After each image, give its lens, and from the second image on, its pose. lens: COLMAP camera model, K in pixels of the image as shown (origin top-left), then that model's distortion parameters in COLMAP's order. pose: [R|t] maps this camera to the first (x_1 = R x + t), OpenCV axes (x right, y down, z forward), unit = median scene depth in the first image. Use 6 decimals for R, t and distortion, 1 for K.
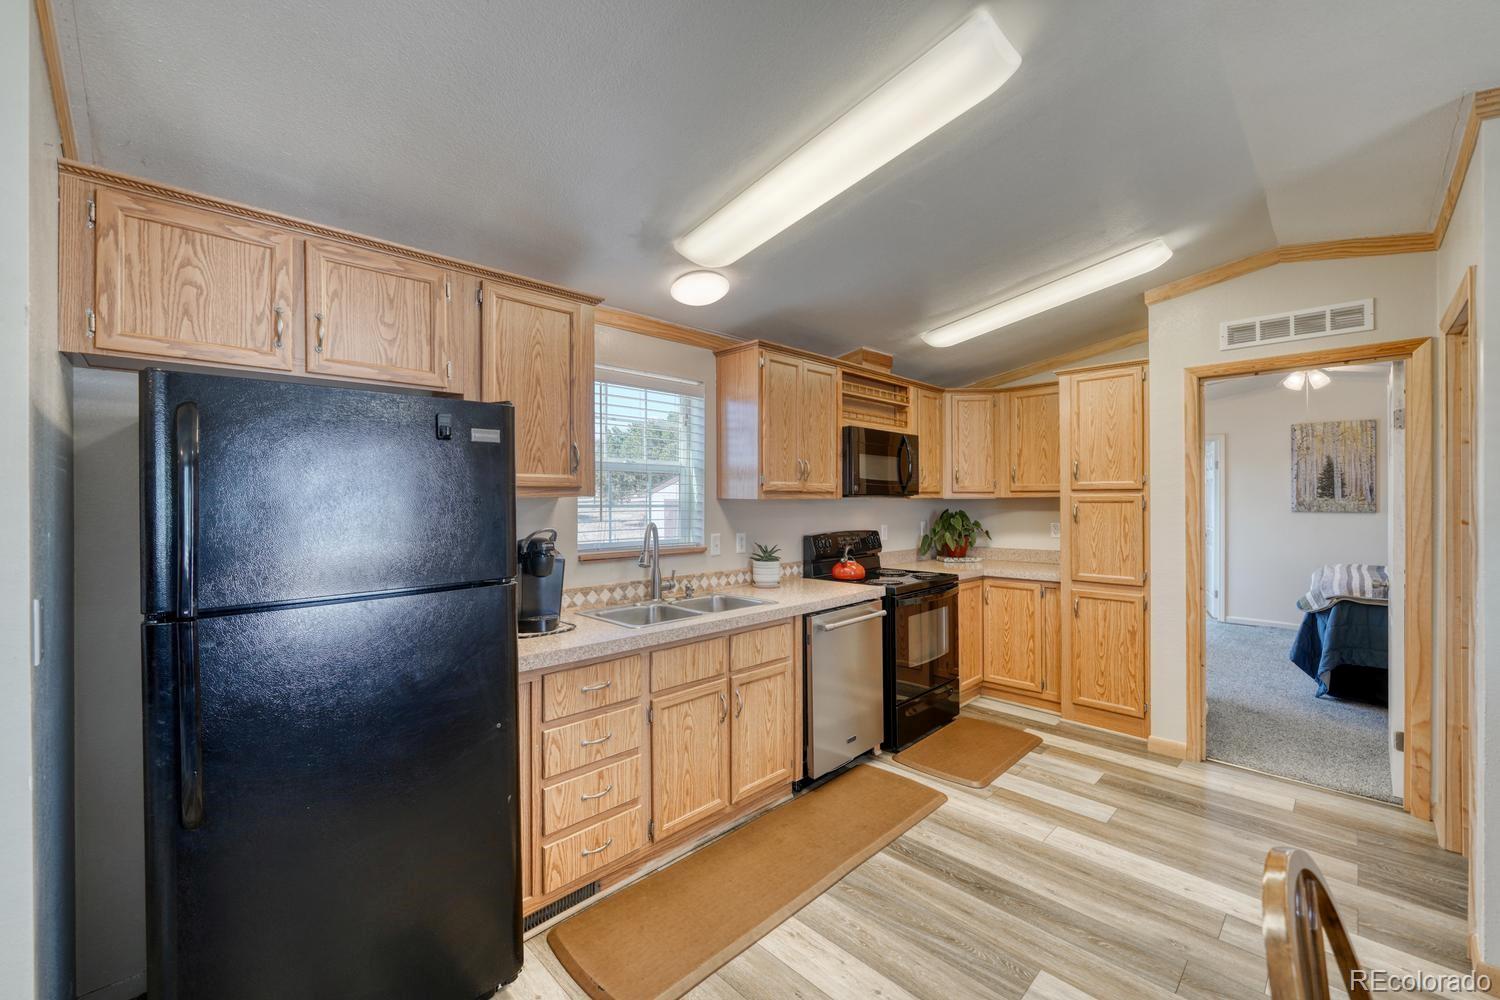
lens RADIAL K [[586.4, 0, 751.9], [0, 586.4, 497.4], [0, 0, 1]] dist [-0.008496, -0.000485]
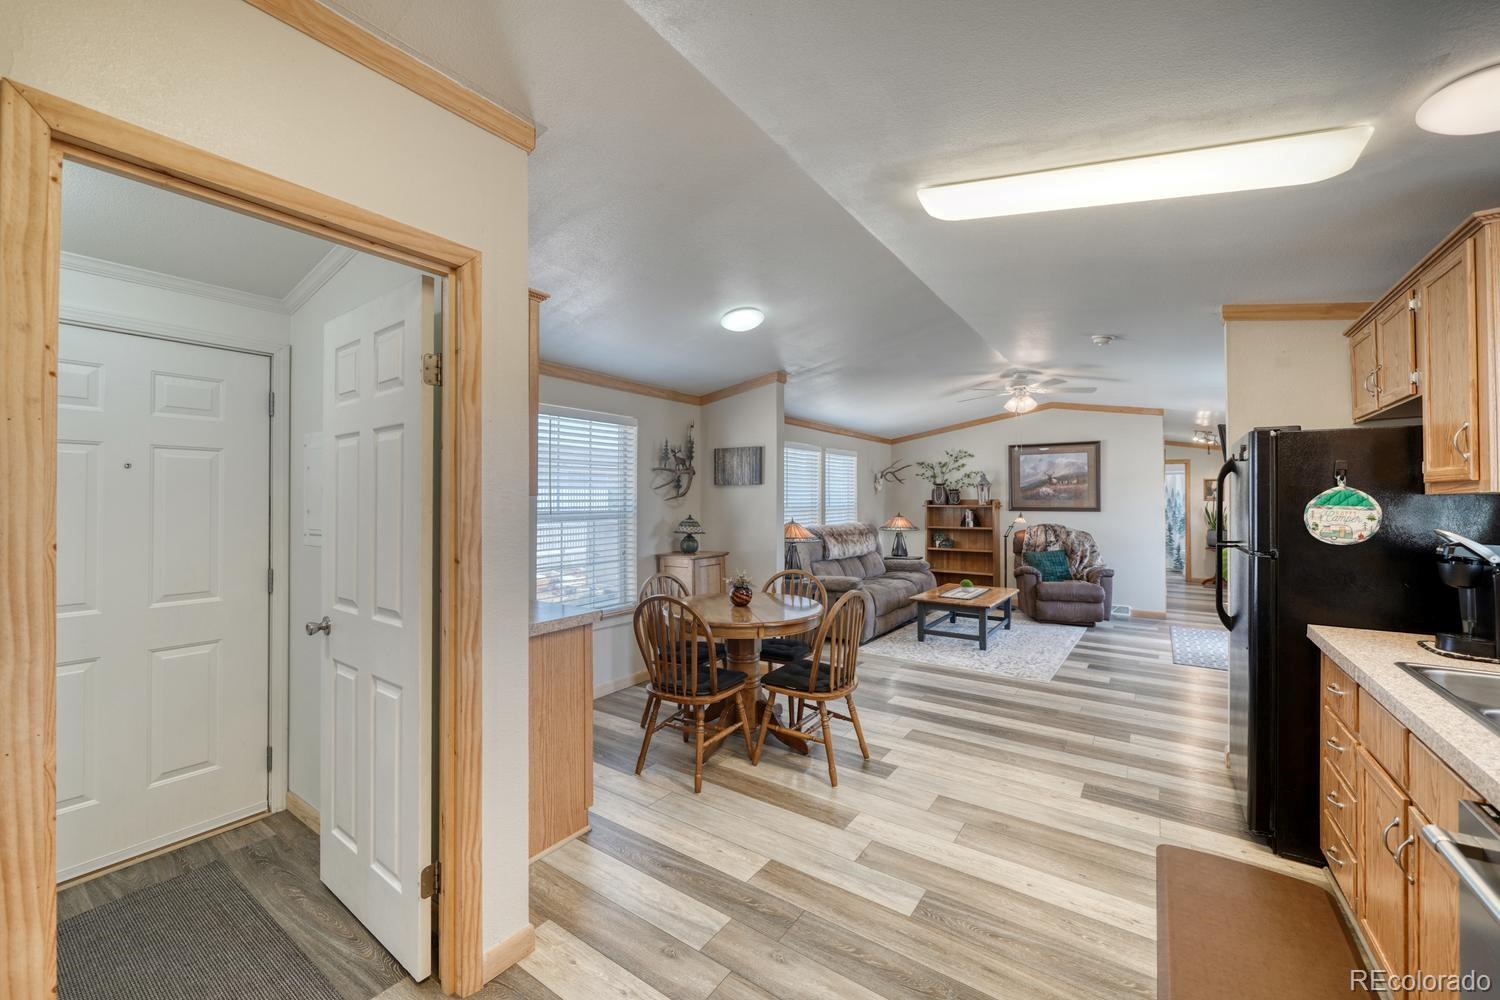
lens RADIAL K [[586.4, 0, 734.3], [0, 586.4, 495.4], [0, 0, 1]] dist [-0.008496, -0.000485]
pose [[-0.985240, 0.002120, -0.171163, 0.503618], [0.003817, 0.999947, -0.009585, 0.004391], [0.171134, -0.010097, -0.985196, 1.014883]]
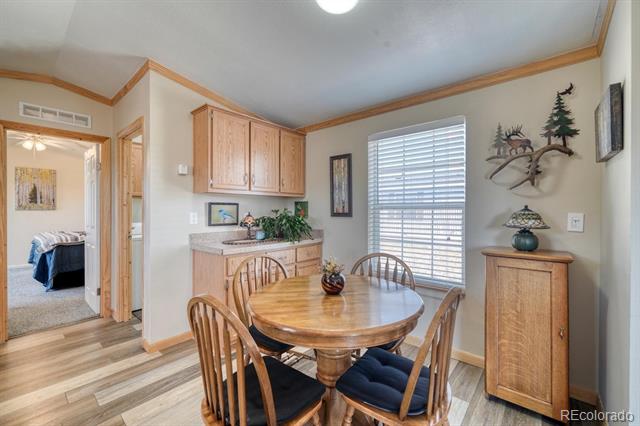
lens RADIAL K [[263.3, 0, 307.1], [0, 263.3, 210.5], [0, 0, 1]] dist [-0.006294, 0.000336]
pose [[-0.086078, -0.001024, 0.996288, -0.094599], [0.001127, 0.999999, 0.001125, 0.045108], [-0.996288, 0.001219, -0.086076, 0.131262]]
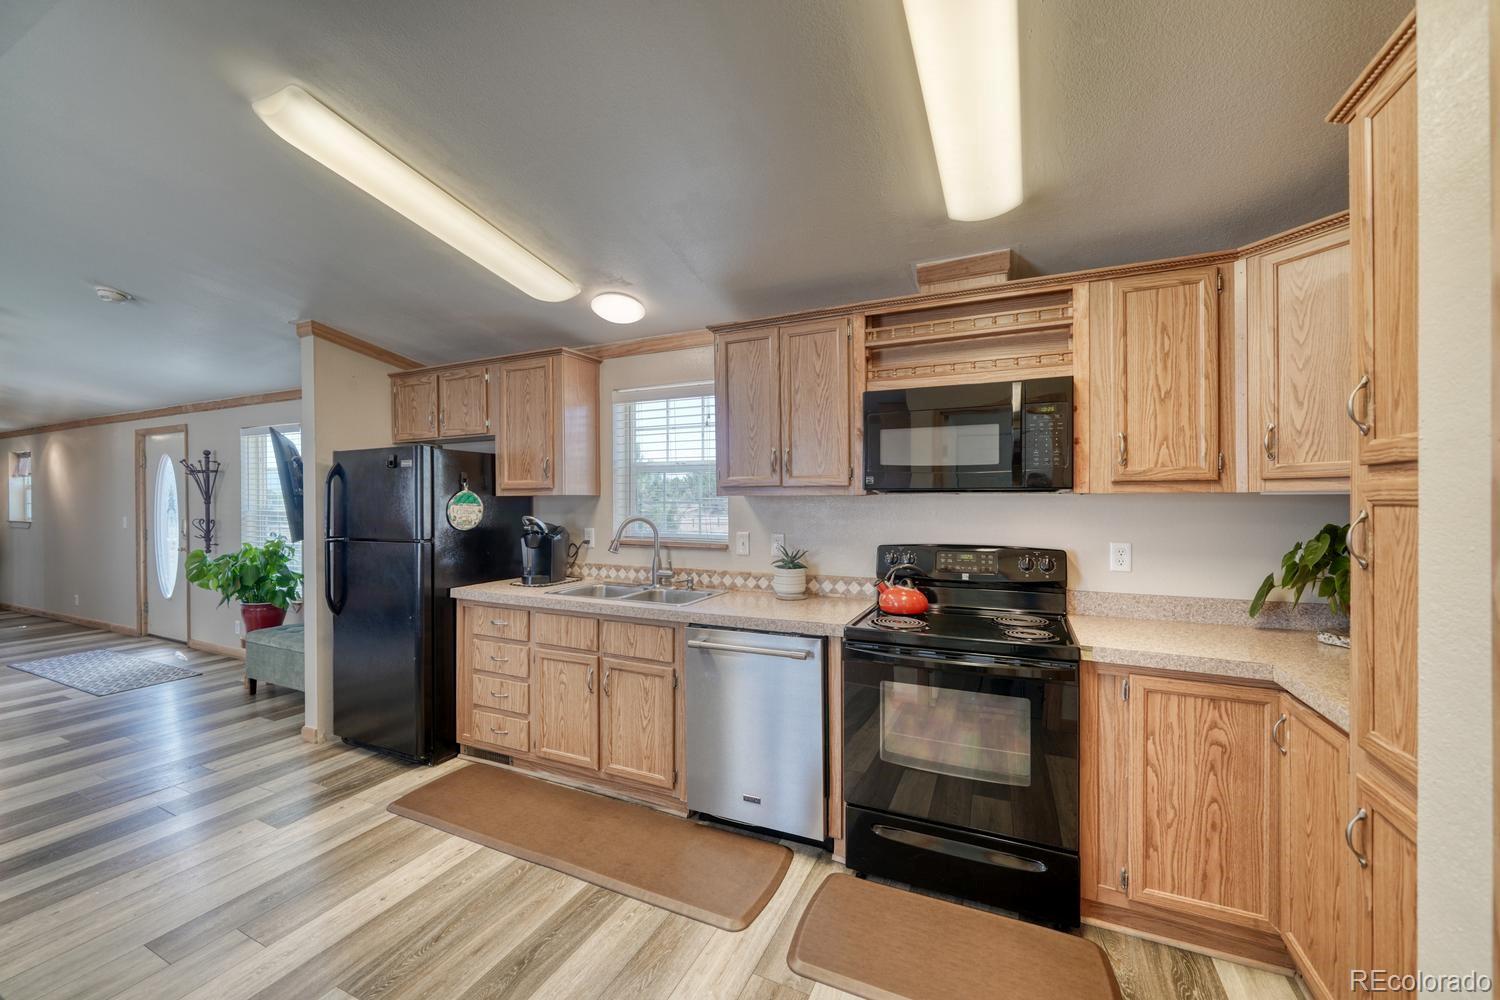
lens RADIAL K [[586.4, 0, 742.6], [0, 586.4, 501.6], [0, 0, 1]] dist [-0.008496, -0.000485]
pose [[0.354180, 0.007192, -0.935150, 0.766381], [0.004109, 0.999949, 0.009247, 0.002572], [0.935168, -0.007118, 0.354132, 0.603578]]
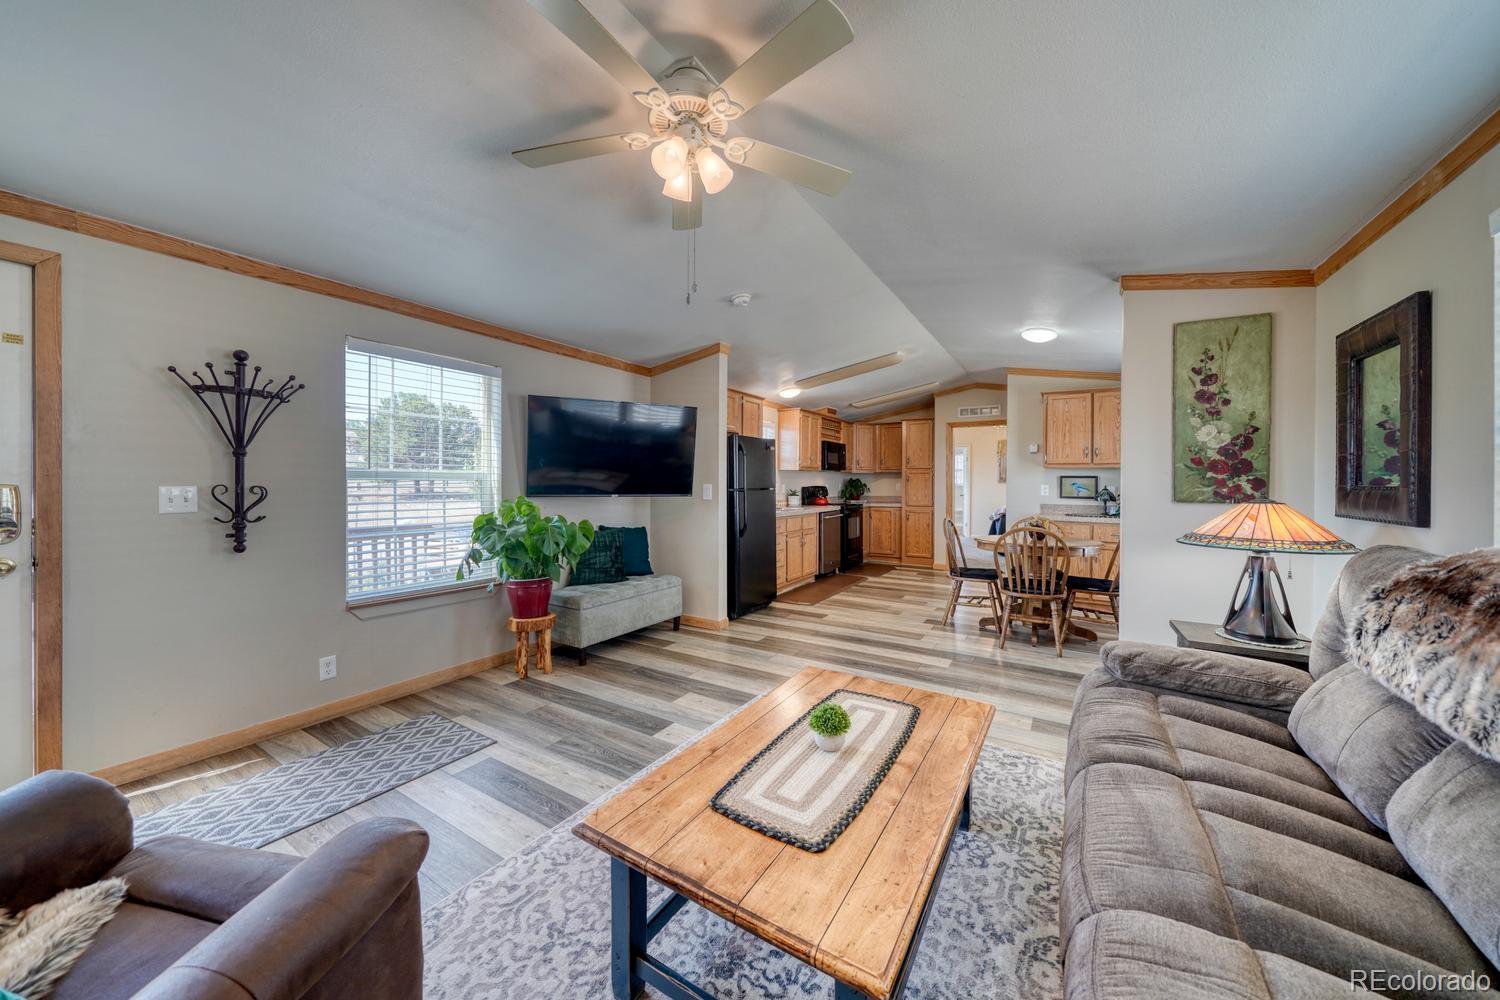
lens RADIAL K [[527.1, 0, 740.6], [0, 527.1, 485.5], [0, 0, 1]] dist [-0.008858, 0.000125]
pose [[0.972578, 0.004339, 0.232535, -0.636922], [-0.006434, 0.999945, 0.008251, 0.045240], [-0.232487, -0.009521, 0.972553, -0.976405]]
